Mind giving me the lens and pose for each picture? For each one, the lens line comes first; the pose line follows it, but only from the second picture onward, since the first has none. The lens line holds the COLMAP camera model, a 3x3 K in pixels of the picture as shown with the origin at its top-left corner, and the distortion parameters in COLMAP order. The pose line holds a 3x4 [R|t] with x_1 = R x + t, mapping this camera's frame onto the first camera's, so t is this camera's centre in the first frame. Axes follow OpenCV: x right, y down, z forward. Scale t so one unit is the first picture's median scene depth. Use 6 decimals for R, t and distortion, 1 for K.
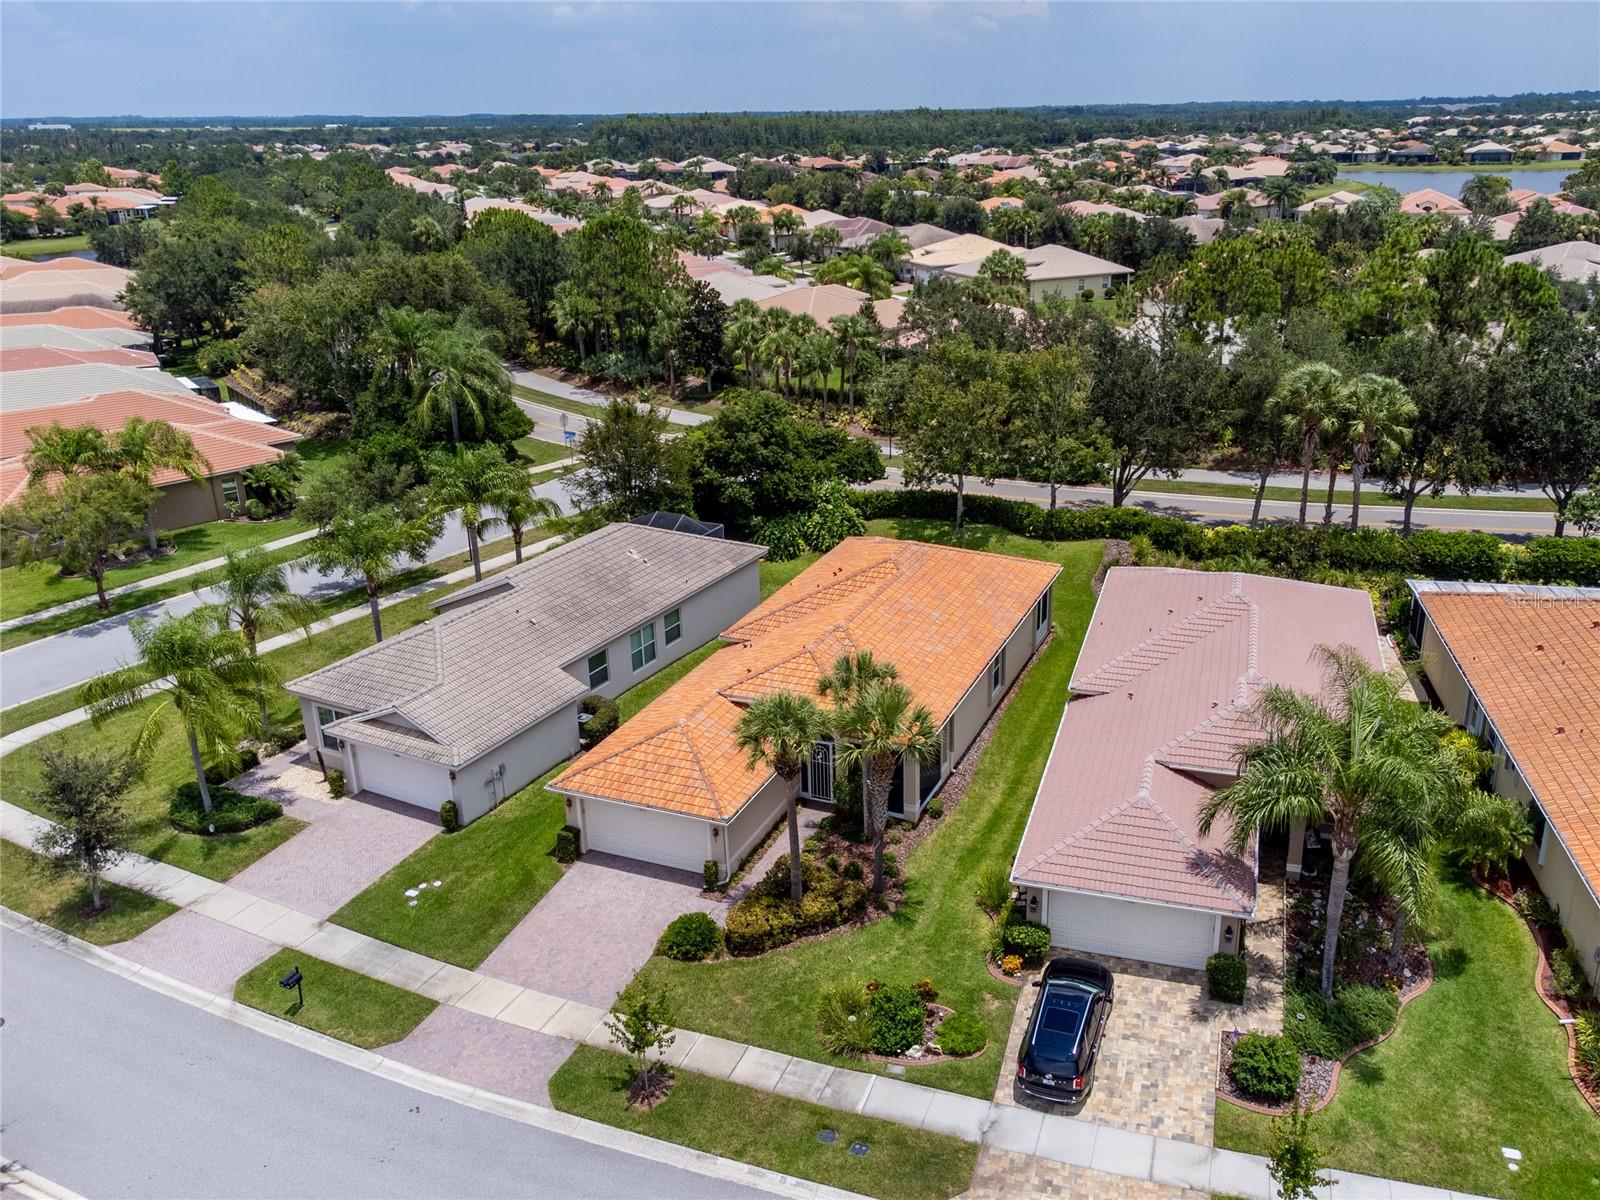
lens RADIAL K [[1232.3, 0, 904.1], [0, 1232.3, 653.0], [0, 0, 1]] dist [-0.006189, 0.044098]
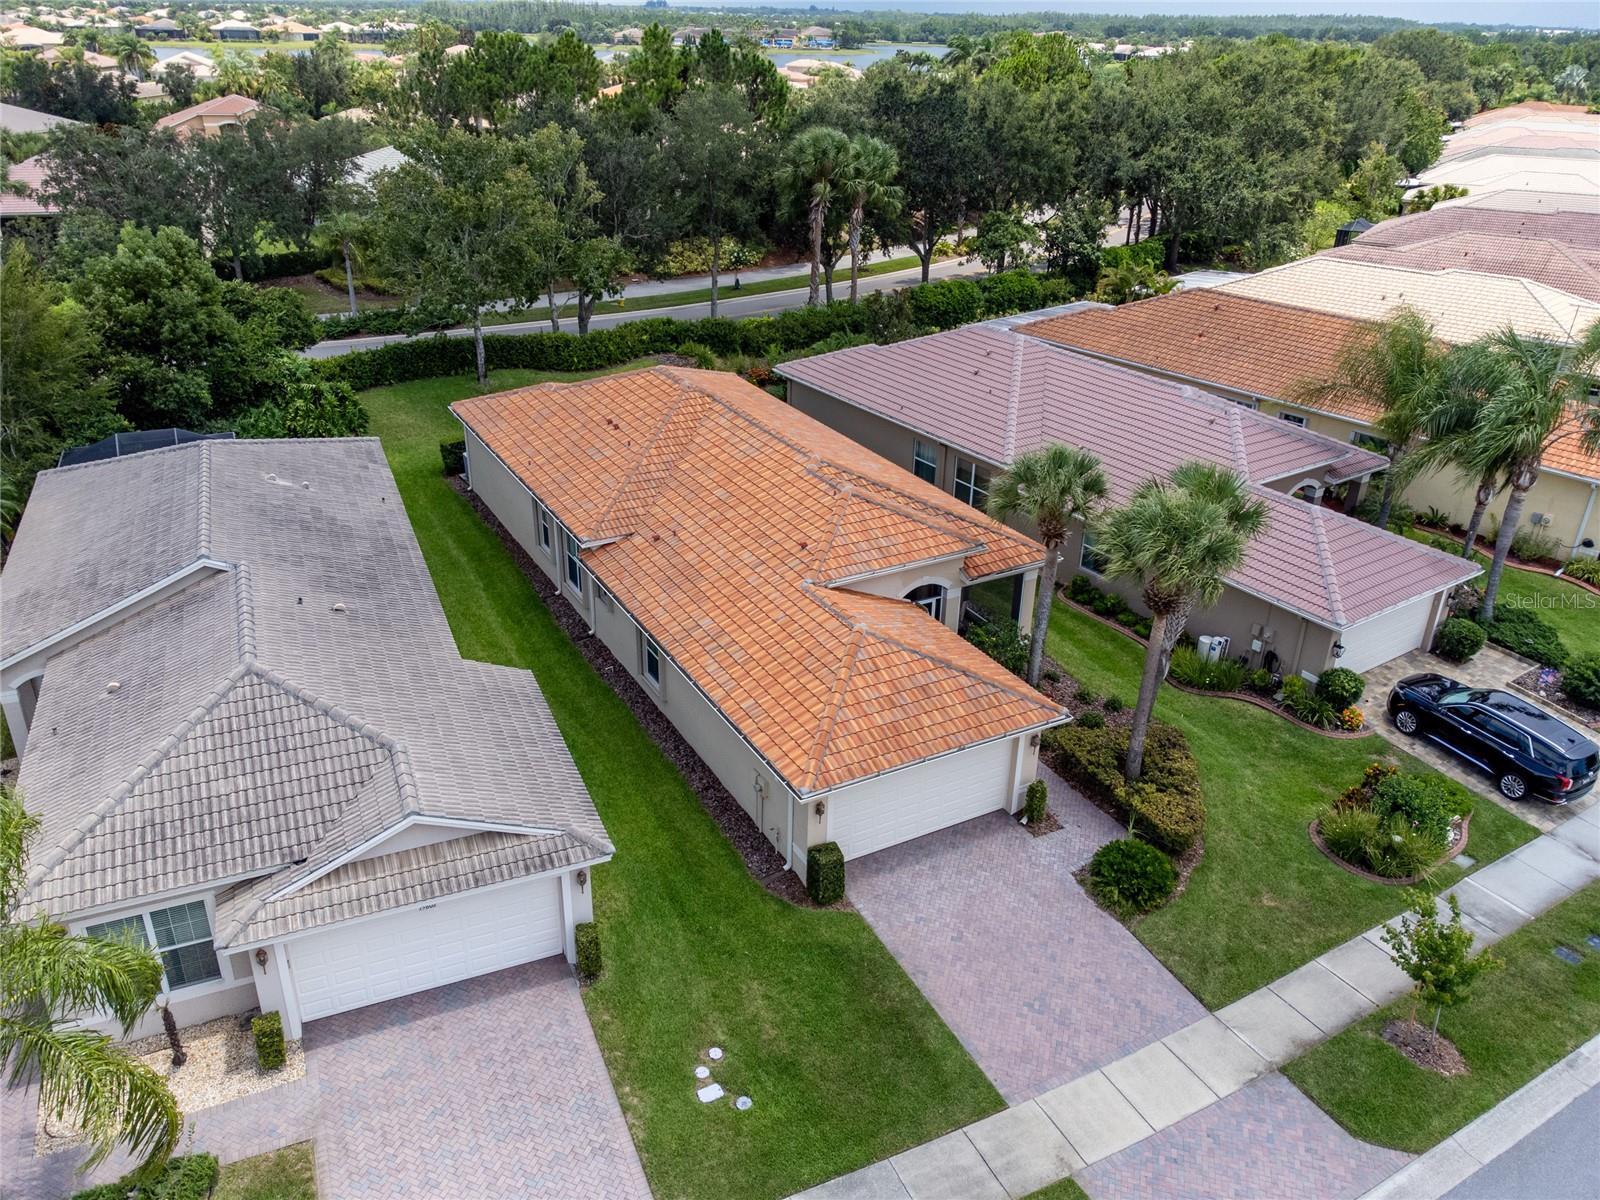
lens RADIAL K [[1138.3, 0, 800.0], [0, 1138.3, 600.0], [0, 0, 1]] dist [0.018521, 0.000580]
pose [[0.650255, -0.321479, 0.688346, -0.380946], [0.273175, 0.944397, 0.183004, -0.047904], [-0.708903, 0.069039, 0.701919, 0.368510]]
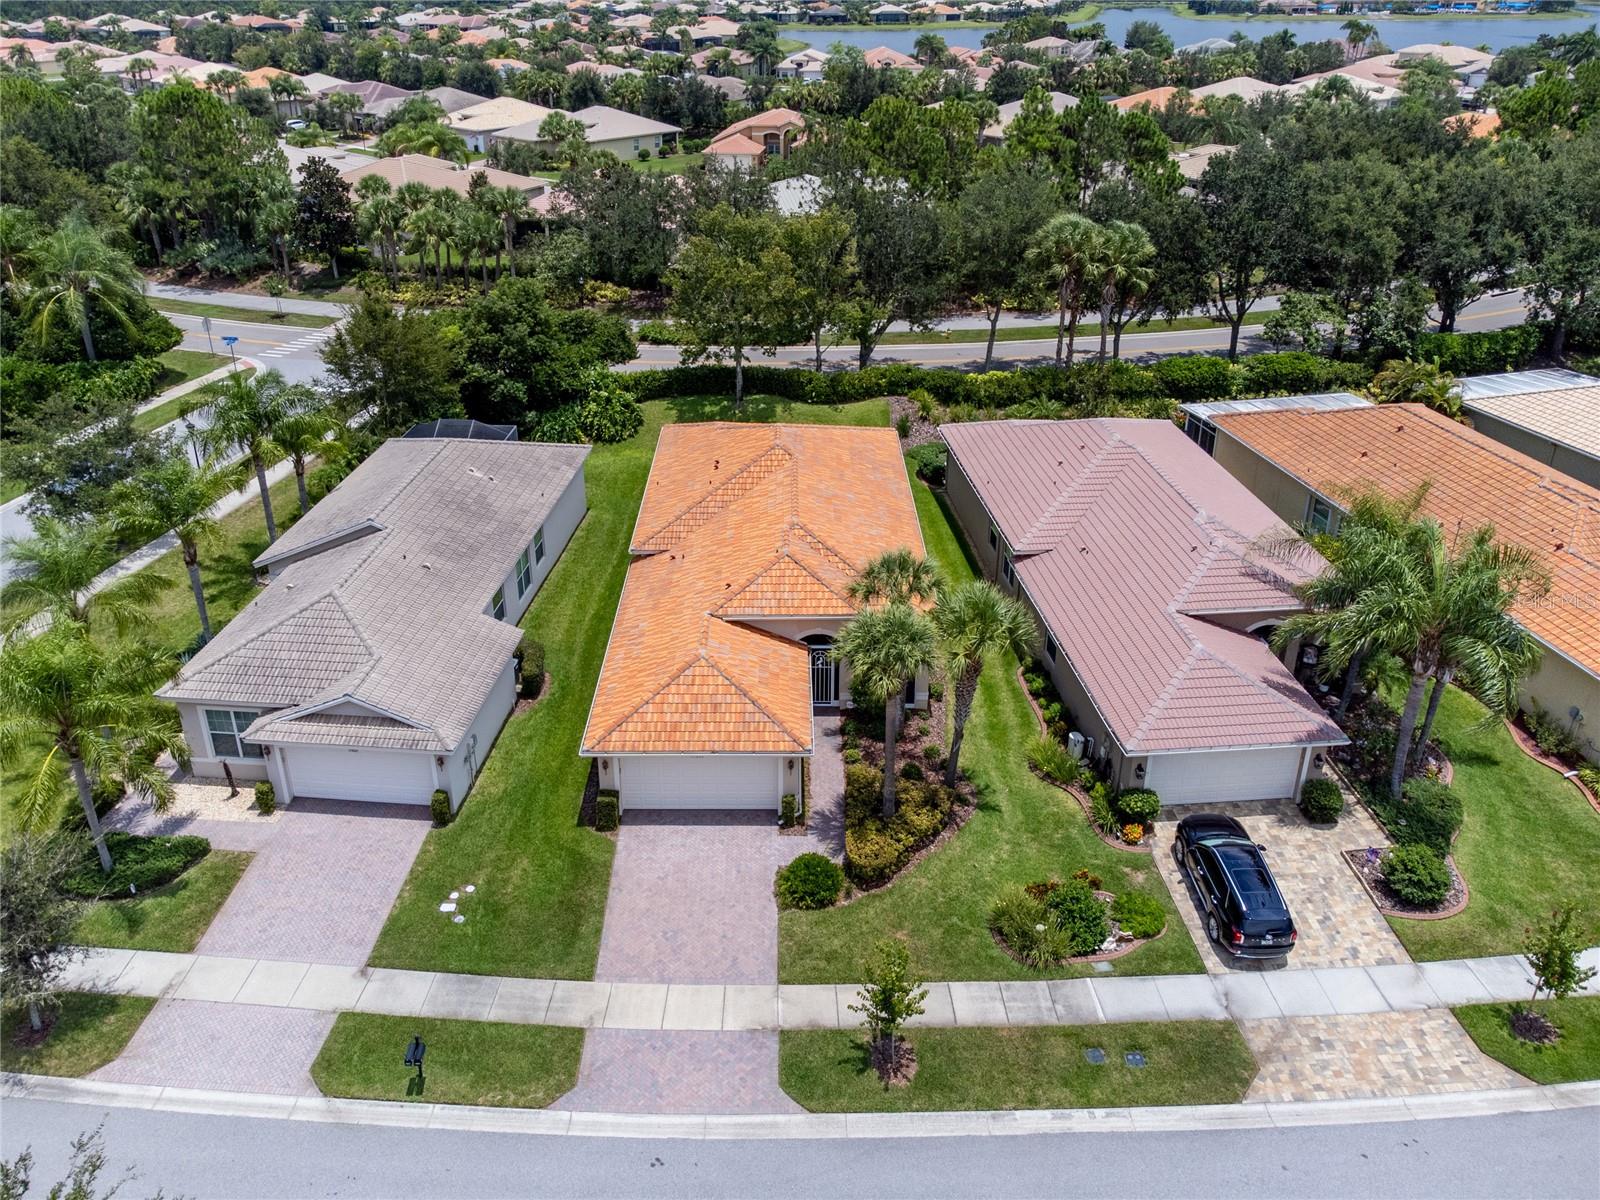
lens RADIAL K [[1157.5, 0, 799.3], [0, 1157.5, 548.3], [0, 0, 1]] dist [0.019426, -0.003517]
pose [[0.935696, -0.148449, 0.320055, -0.233374], [0.133378, 0.988686, 0.068638, -0.043002], [-0.326623, -0.021536, 0.944909, 0.101842]]
